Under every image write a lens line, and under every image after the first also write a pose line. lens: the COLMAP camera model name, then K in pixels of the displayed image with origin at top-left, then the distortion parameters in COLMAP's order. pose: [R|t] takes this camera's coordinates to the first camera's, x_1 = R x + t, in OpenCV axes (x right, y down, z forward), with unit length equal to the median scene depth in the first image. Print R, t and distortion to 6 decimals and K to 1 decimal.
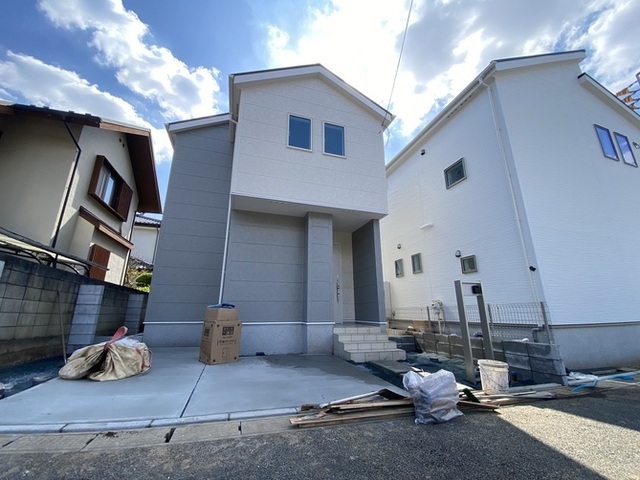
lens RADIAL K [[263.8, 0, 319.1], [0, 263.8, 241.8], [0, 0, 1]] dist [-0.027169, -0.000449]
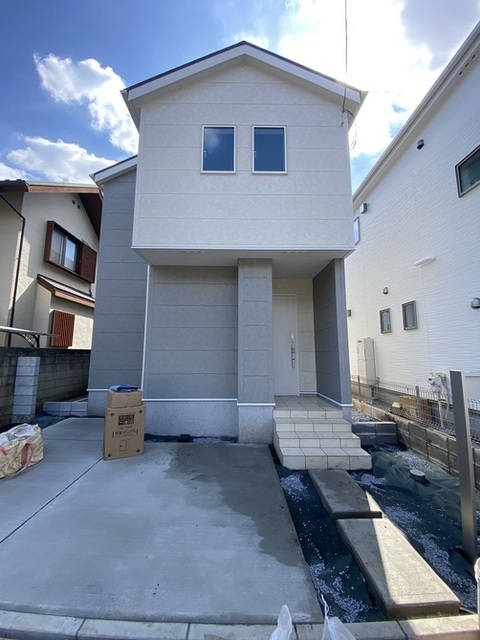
lens RADIAL K [[263.8, 0, 239.0], [0, 263.8, 319.0], [0, 0, 1]] dist [-0.027169, -0.000449]
pose [[0.953414, -0.033602, -0.299788, 0.172809], [0.075453, 0.988752, 0.129138, -0.038123], [0.292077, -0.145741, 0.945225, 0.249603]]
